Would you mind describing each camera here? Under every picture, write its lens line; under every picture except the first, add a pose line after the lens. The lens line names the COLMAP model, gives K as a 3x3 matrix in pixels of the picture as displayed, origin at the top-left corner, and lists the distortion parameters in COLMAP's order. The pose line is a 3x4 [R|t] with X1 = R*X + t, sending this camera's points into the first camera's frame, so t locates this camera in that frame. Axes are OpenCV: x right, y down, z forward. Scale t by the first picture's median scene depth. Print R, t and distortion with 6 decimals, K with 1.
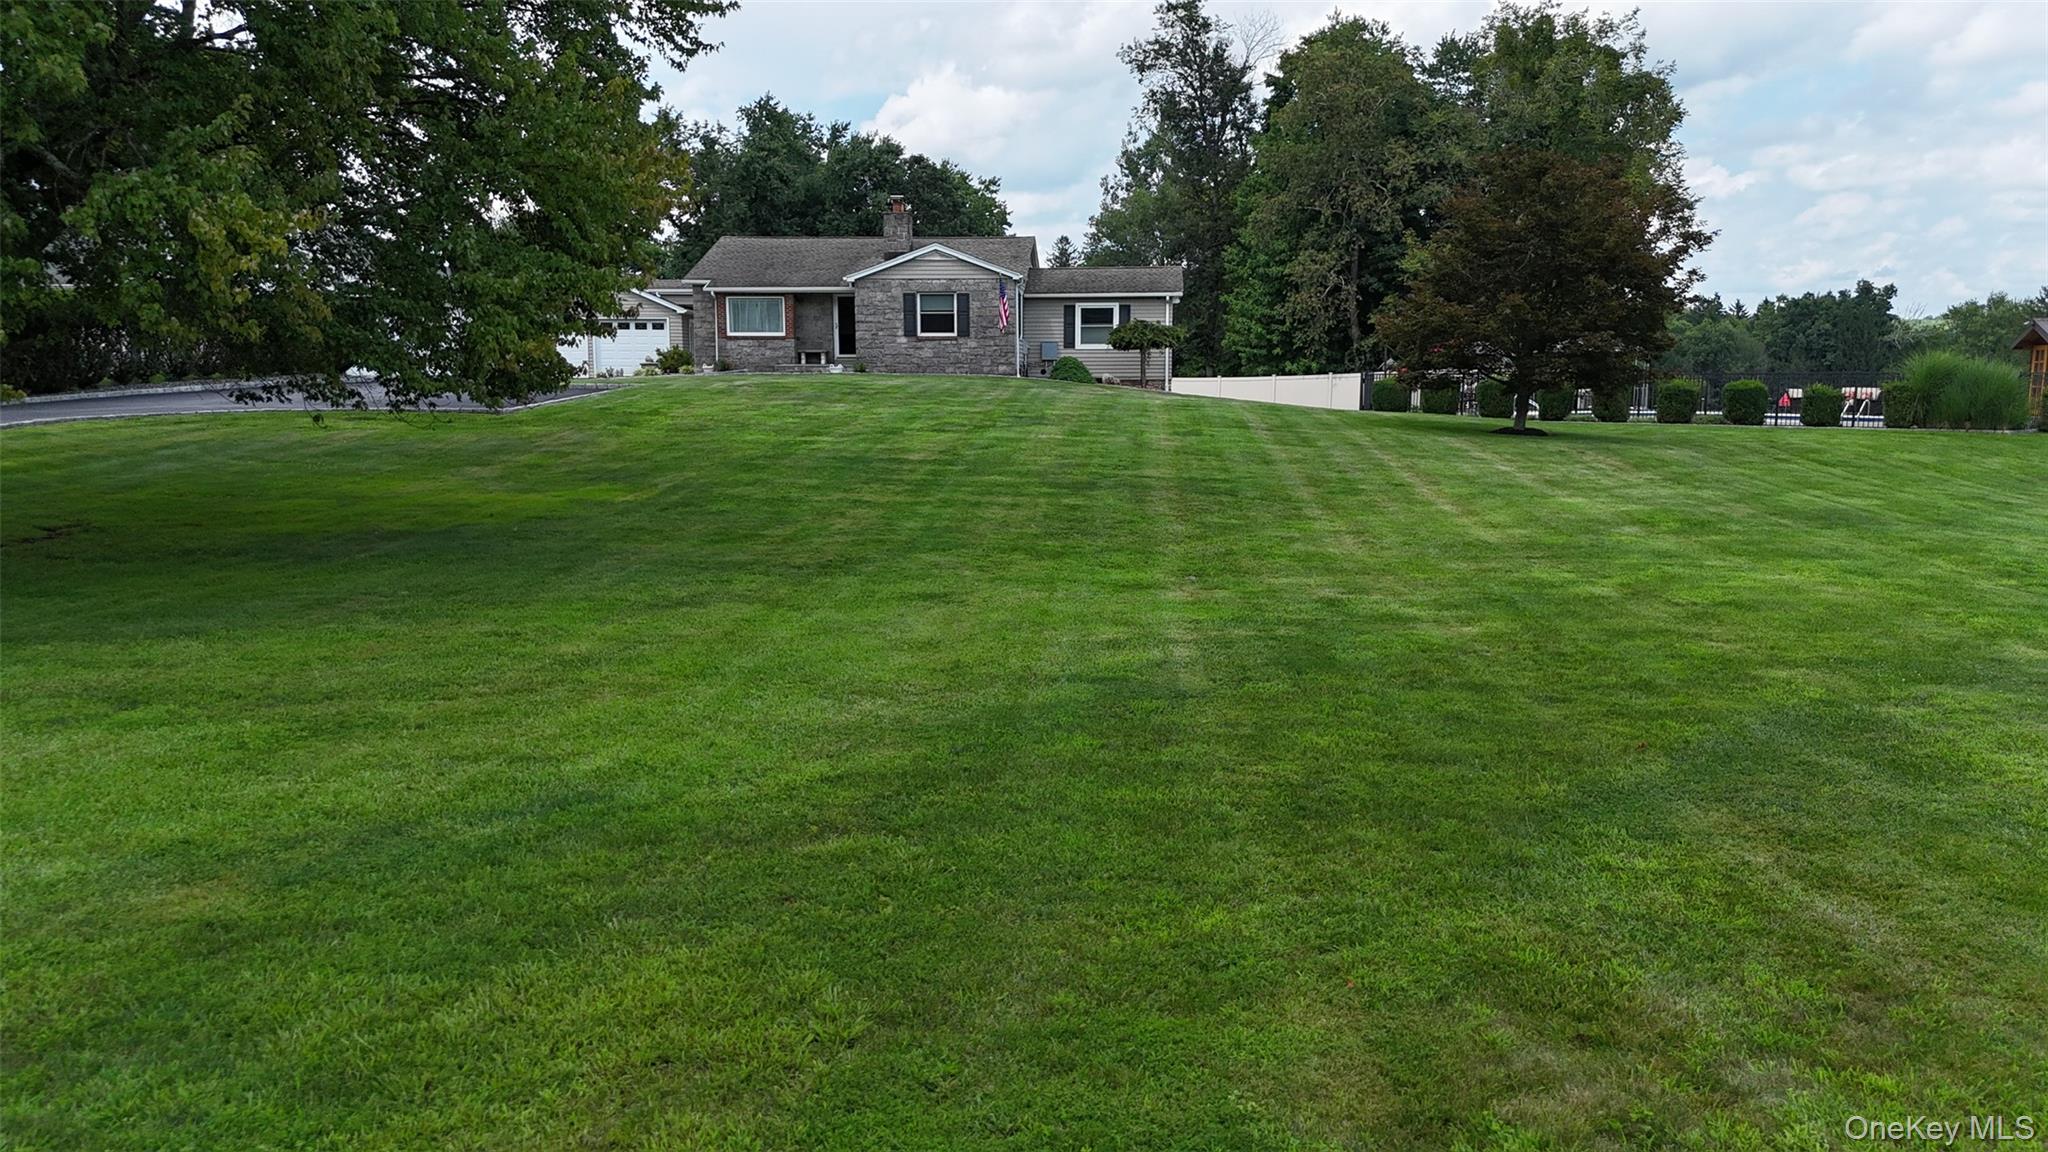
lens RADIAL K [[1562.2, 0, 1034.4], [0, 1562.2, 577.4], [0, 0, 1]] dist [0.062970, -0.053670]
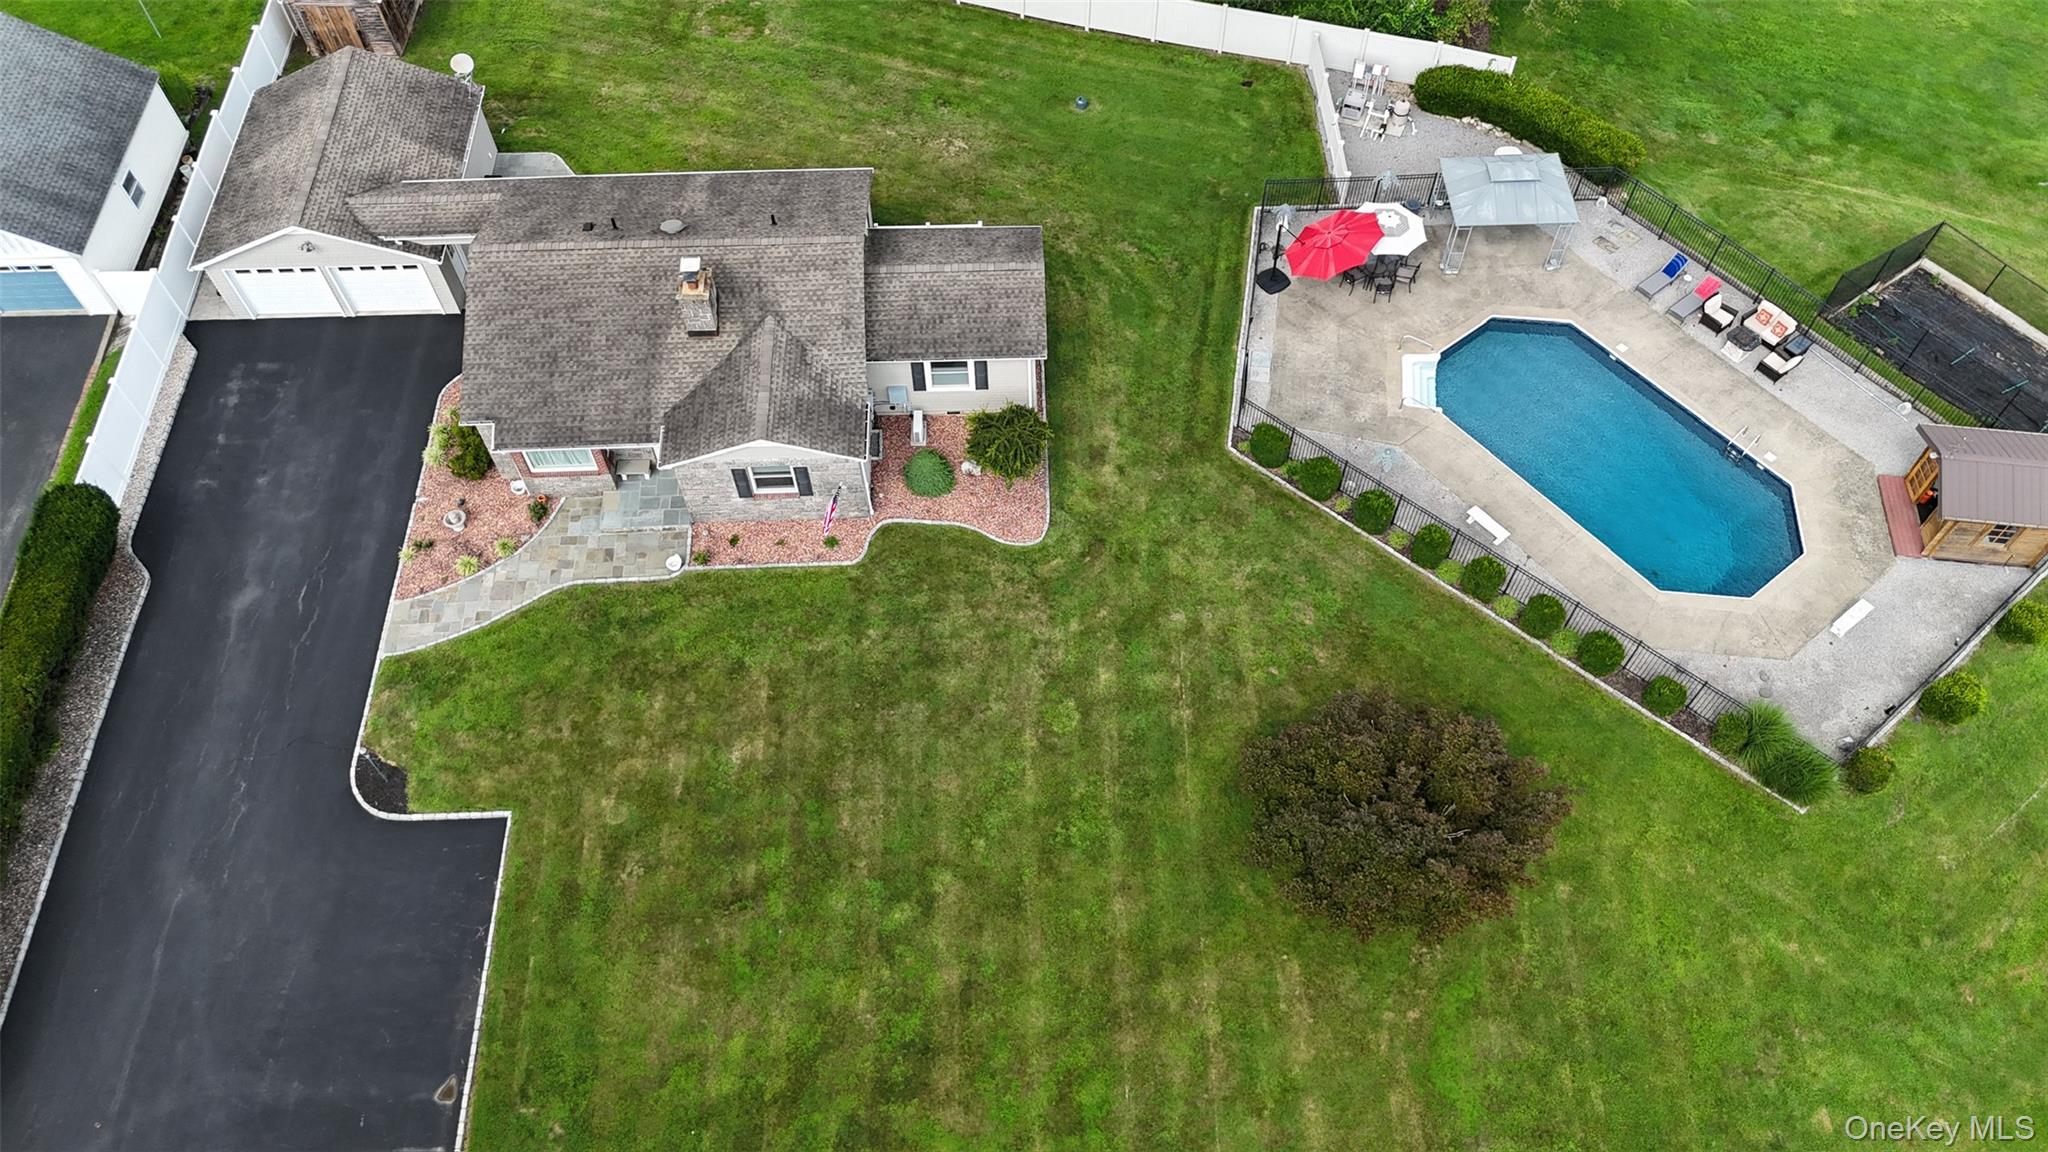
lens RADIAL K [[1562.2, 0, 1027.0], [0, 1562.2, 574.7], [0, 0, 1]] dist [0.062970, -0.053670]
pose [[0.995742, -0.083021, 0.040062, 0.041077], [0.021912, 0.635315, 0.771942, -0.810965], [-0.089539, -0.767778, 0.634429, 0.383504]]
